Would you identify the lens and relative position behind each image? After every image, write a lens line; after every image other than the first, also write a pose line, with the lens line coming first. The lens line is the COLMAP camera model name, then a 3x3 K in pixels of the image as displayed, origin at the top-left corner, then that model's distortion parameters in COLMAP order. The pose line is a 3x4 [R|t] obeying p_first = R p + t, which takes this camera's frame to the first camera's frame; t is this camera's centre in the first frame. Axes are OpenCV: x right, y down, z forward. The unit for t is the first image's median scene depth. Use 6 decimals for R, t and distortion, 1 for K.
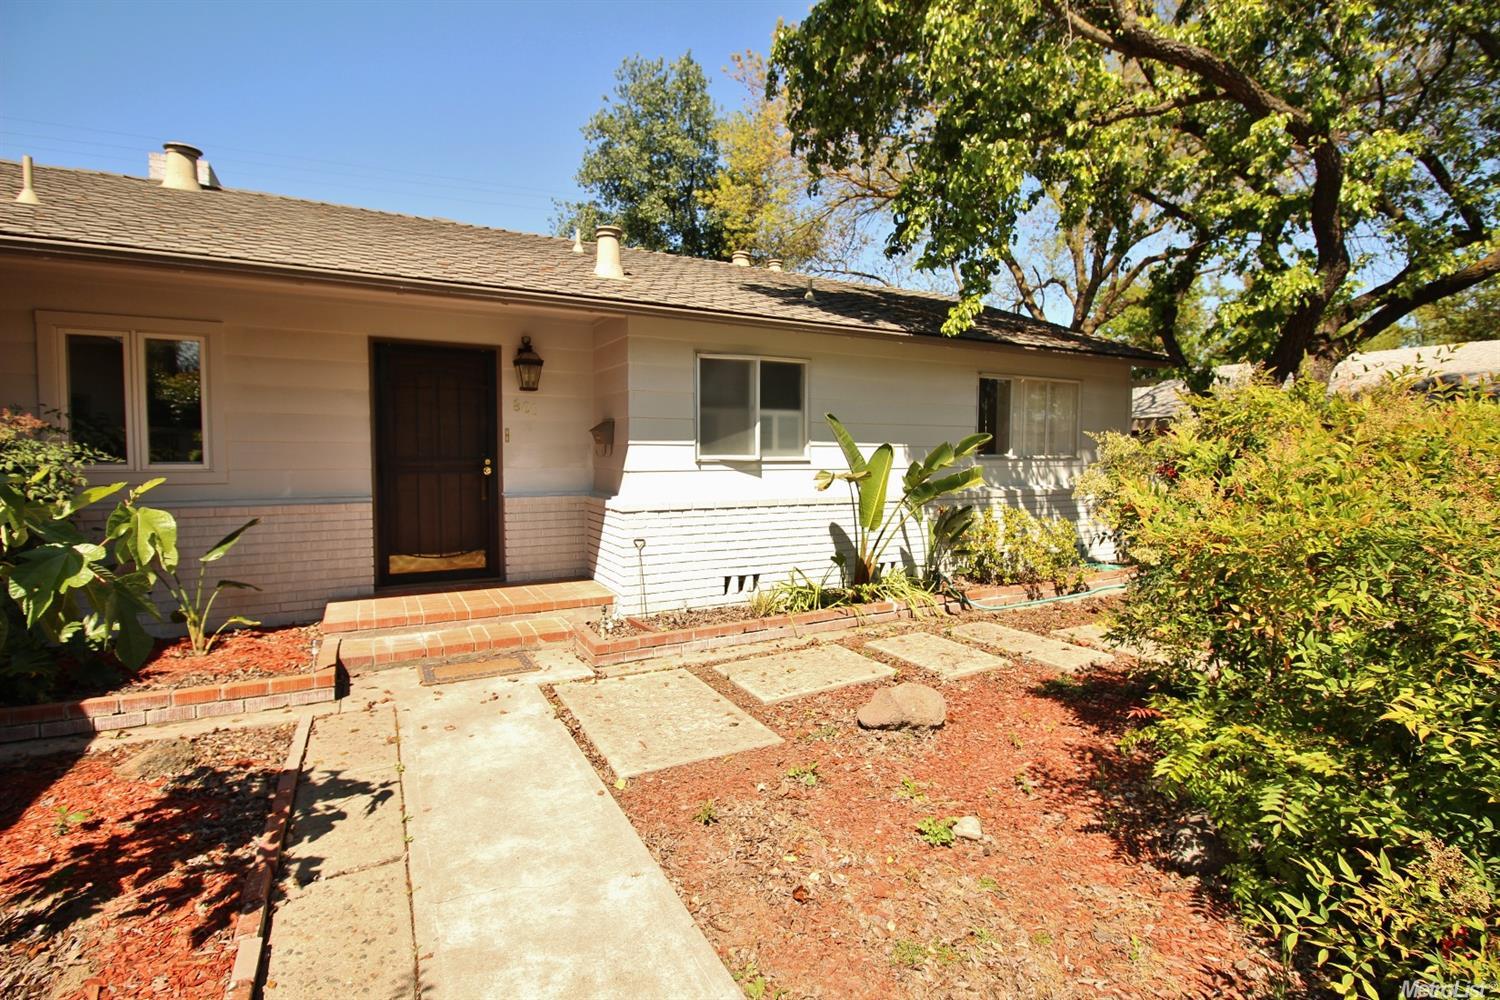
lens RADIAL K [[700.7, 0, 758.1], [0, 700.7, 500.1], [0, 0, 1]] dist [-0.022060, -0.001215]
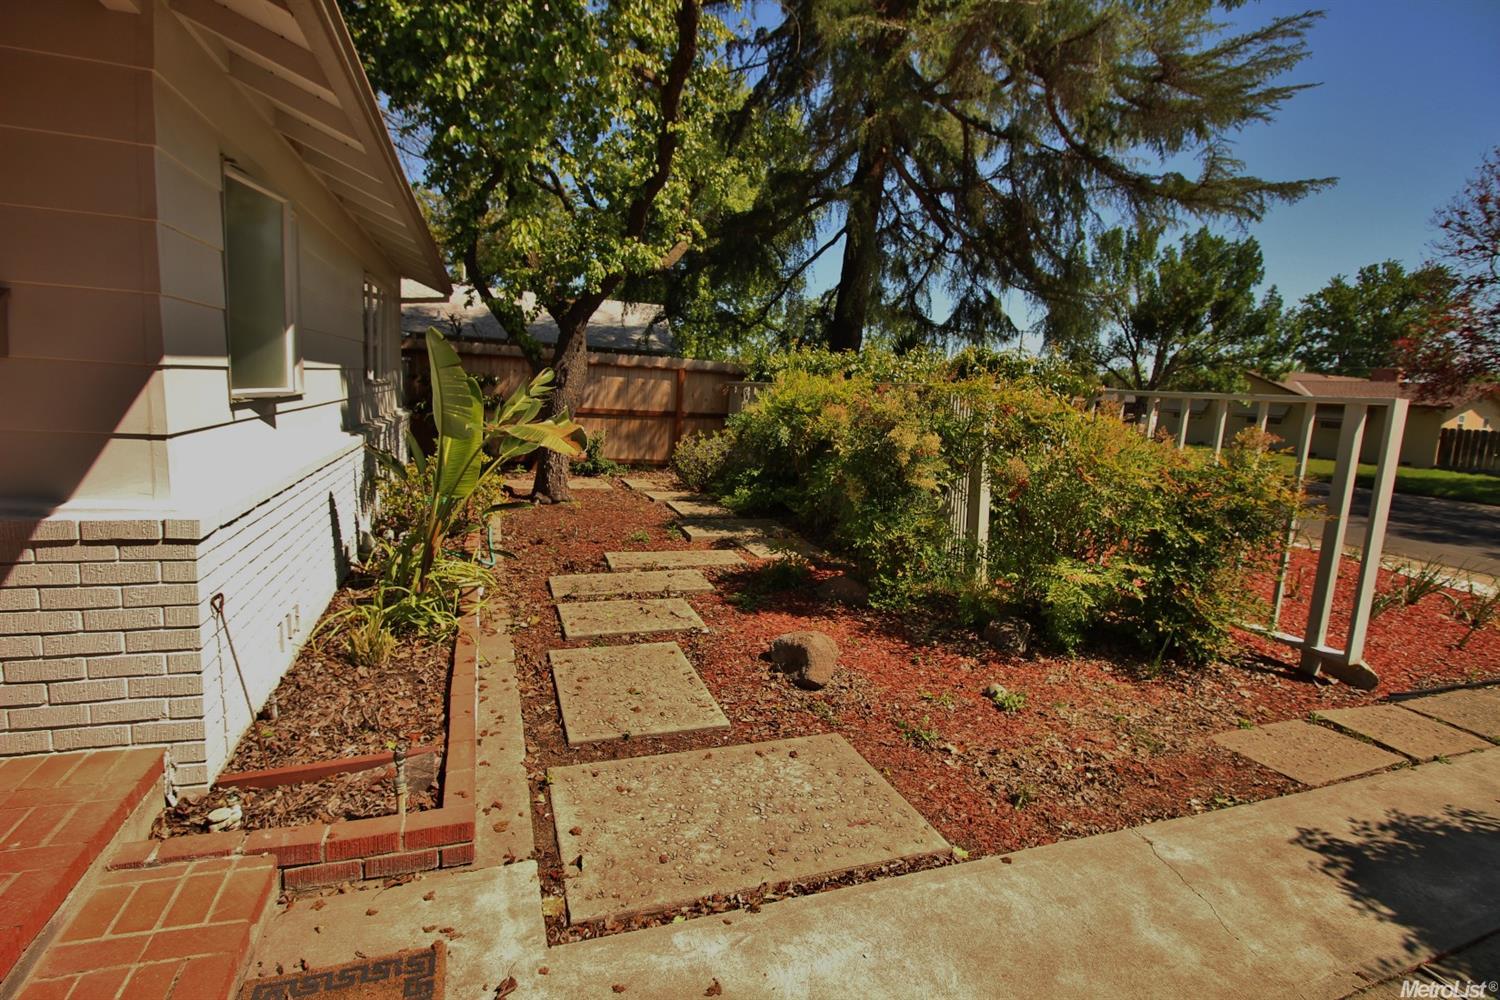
lens RADIAL K [[700.7, 0, 746.9], [0, 700.7, 495.1], [0, 0, 1]] dist [-0.022060, -0.001215]
pose [[0.153175, -0.150374, 0.976691, -0.518311], [-0.001041, 0.988329, 0.152329, -0.067891], [-0.988199, -0.024350, 0.151230, 0.612004]]
